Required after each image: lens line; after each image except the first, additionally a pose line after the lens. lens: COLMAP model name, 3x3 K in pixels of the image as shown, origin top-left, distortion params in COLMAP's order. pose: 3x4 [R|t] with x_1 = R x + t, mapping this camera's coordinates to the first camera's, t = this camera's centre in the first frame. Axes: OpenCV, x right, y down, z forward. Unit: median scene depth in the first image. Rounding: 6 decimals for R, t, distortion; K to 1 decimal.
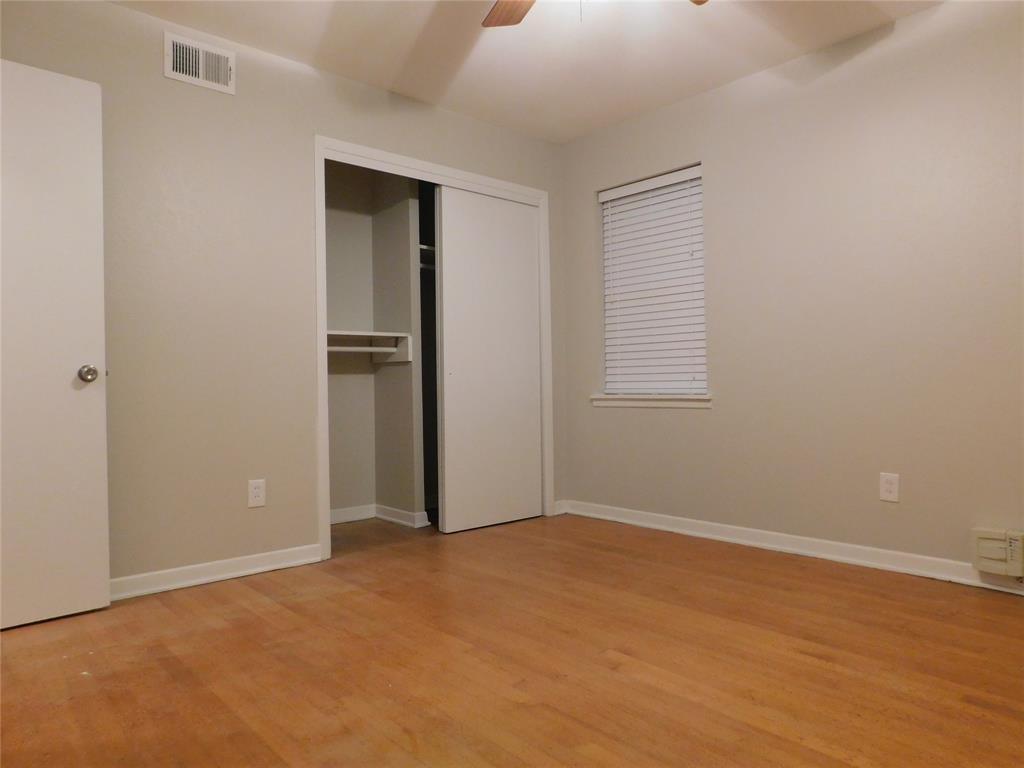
lens RADIAL K [[677.9, 0, 512.0], [0, 677.9, 384.0], [0, 0, 1]] dist [-0.000996, 0.001252]
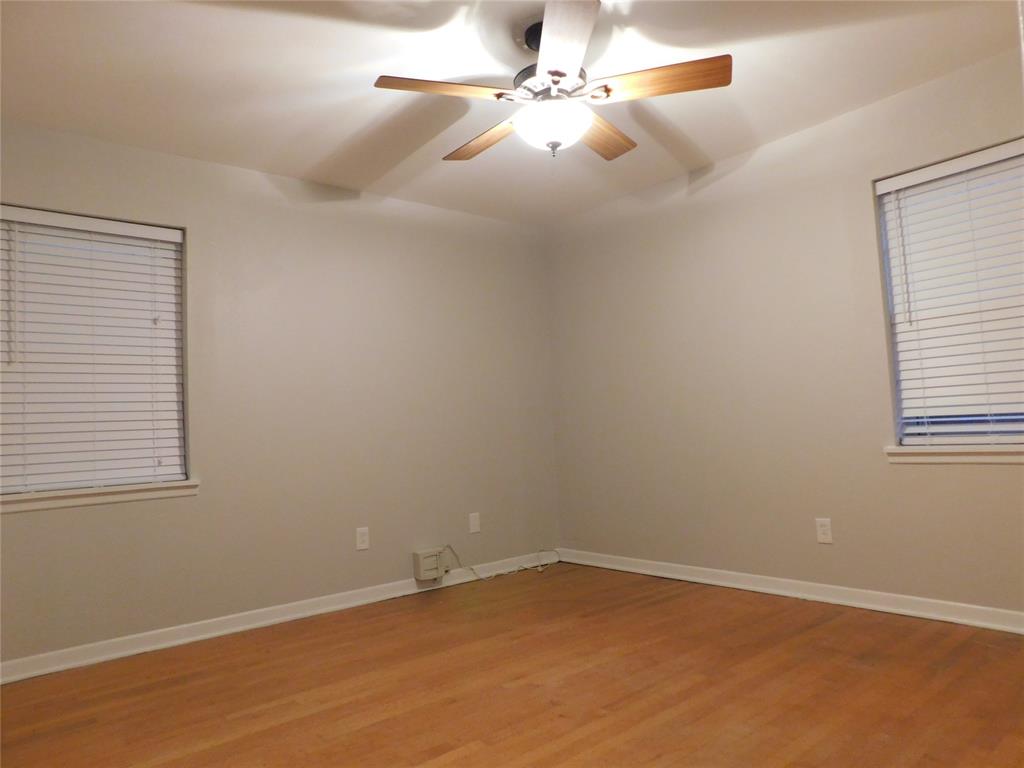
lens RADIAL K [[697.8, 0, 512.0], [0, 697.8, 384.0], [0, 0, 1]] dist [-0.055513, 0.000330]
pose [[0.030184, 0.076560, 0.996608, -0.780219], [0.051031, 0.995644, -0.078032, -0.023559], [-0.998241, 0.053213, 0.026145, 0.666908]]
